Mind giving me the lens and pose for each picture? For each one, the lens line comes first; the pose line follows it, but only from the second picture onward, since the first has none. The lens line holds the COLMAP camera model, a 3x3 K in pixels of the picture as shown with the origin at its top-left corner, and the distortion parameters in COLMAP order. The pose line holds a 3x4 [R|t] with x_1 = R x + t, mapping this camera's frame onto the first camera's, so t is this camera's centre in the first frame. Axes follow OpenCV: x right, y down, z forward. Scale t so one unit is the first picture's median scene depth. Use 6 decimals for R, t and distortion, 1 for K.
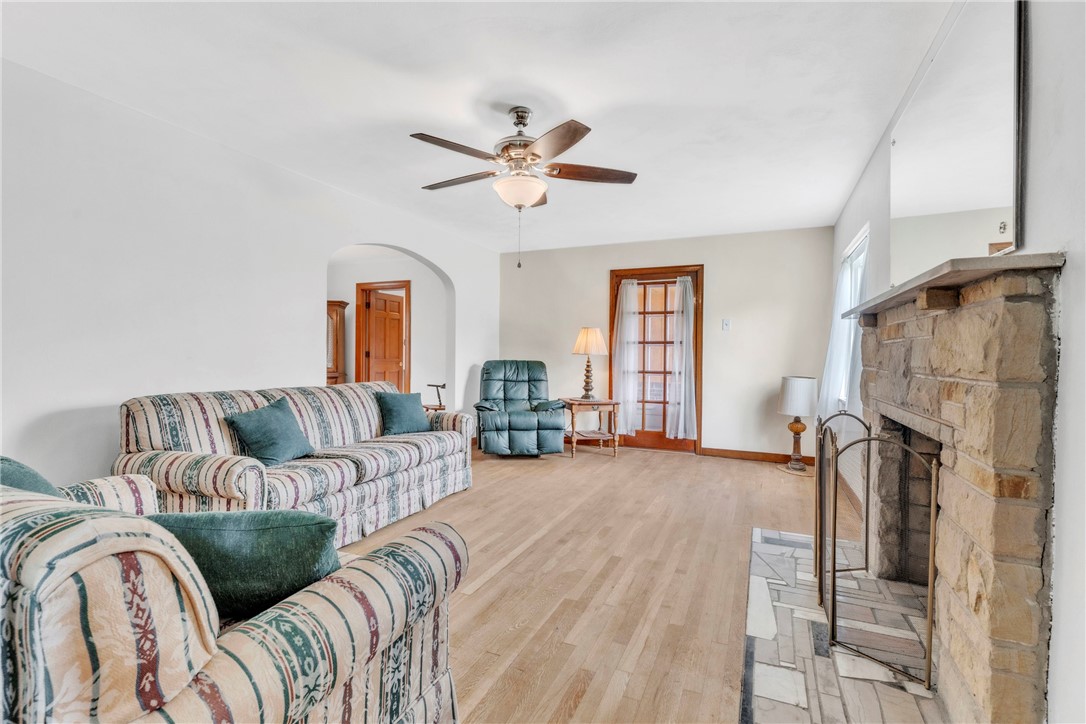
lens RADIAL K [[516.5, 0, 538.5], [0, 516.5, 361.4], [0, 0, 1]] dist [-0.003130, 0.002771]
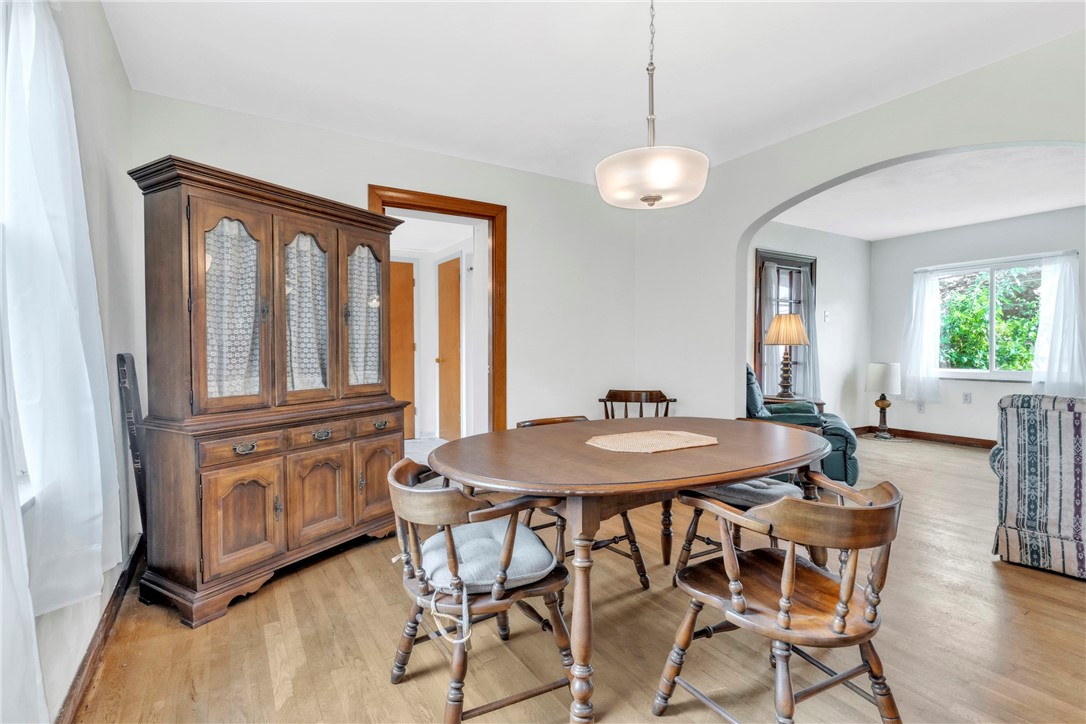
lens RADIAL K [[516.5, 0, 545.5], [0, 516.5, 354.0], [0, 0, 1]] dist [-0.003130, 0.002771]
pose [[0.573071, -0.018080, 0.819306, -1.220409], [0.016063, 0.999812, 0.010828, -0.020331], [-0.819348, 0.006955, 0.573254, 1.228275]]
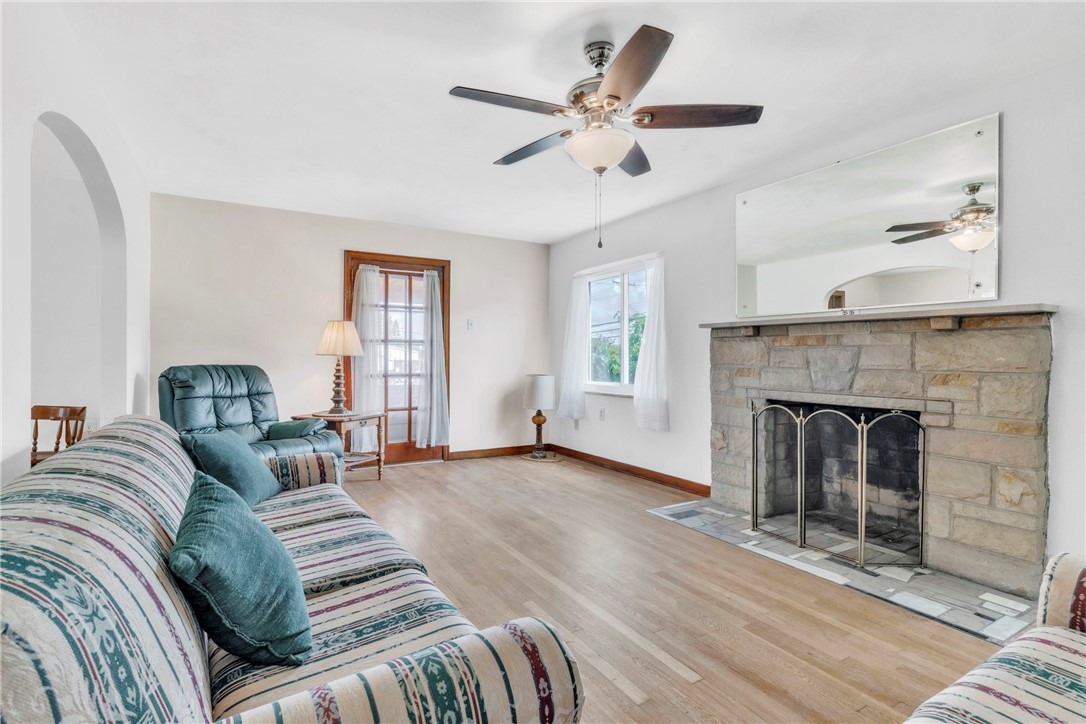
lens RADIAL K [[516.5, 0, 538.3], [0, 516.5, 358.0], [0, 0, 1]] dist [-0.003130, 0.002771]
pose [[0.575853, -0.010796, 0.817482, -0.533650], [0.011414, 0.999922, 0.005166, -0.015463], [-0.817473, 0.006356, 0.575931, 0.456901]]
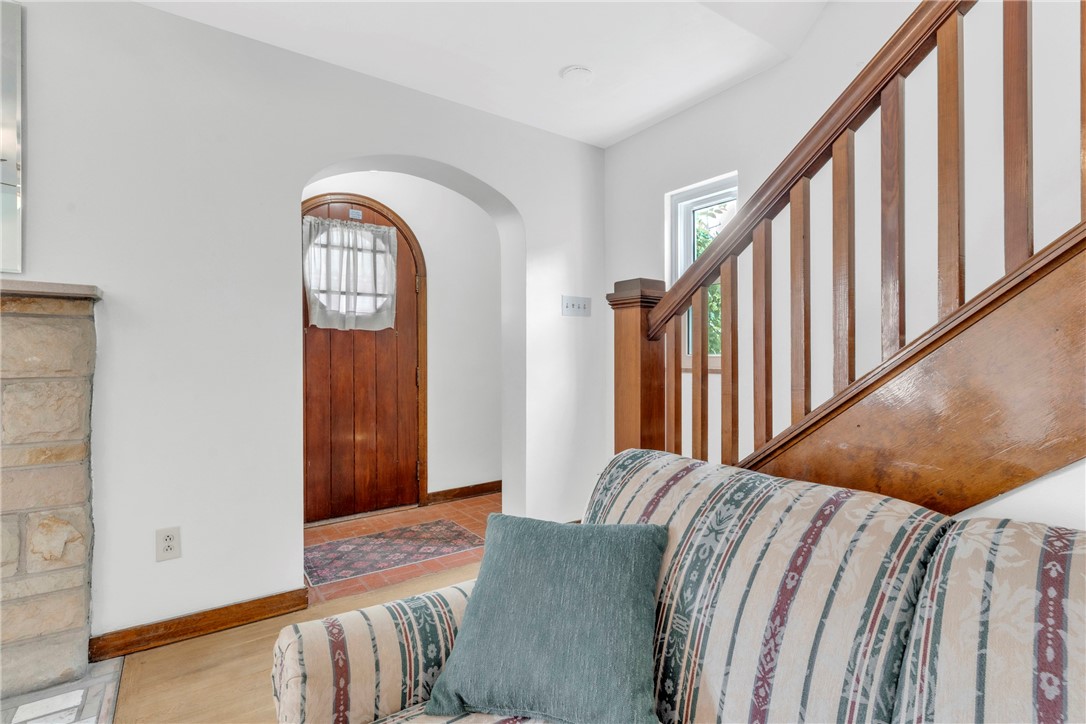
lens RADIAL K [[516.5, 0, 540.6], [0, 516.5, 361.2], [0, 0, 1]] dist [-0.003130, 0.002771]
pose [[-0.854478, -0.004650, 0.519467, -0.286674], [0.005043, 0.999839, 0.017245, -0.007759], [-0.519463, 0.017355, -0.854316, 0.509589]]
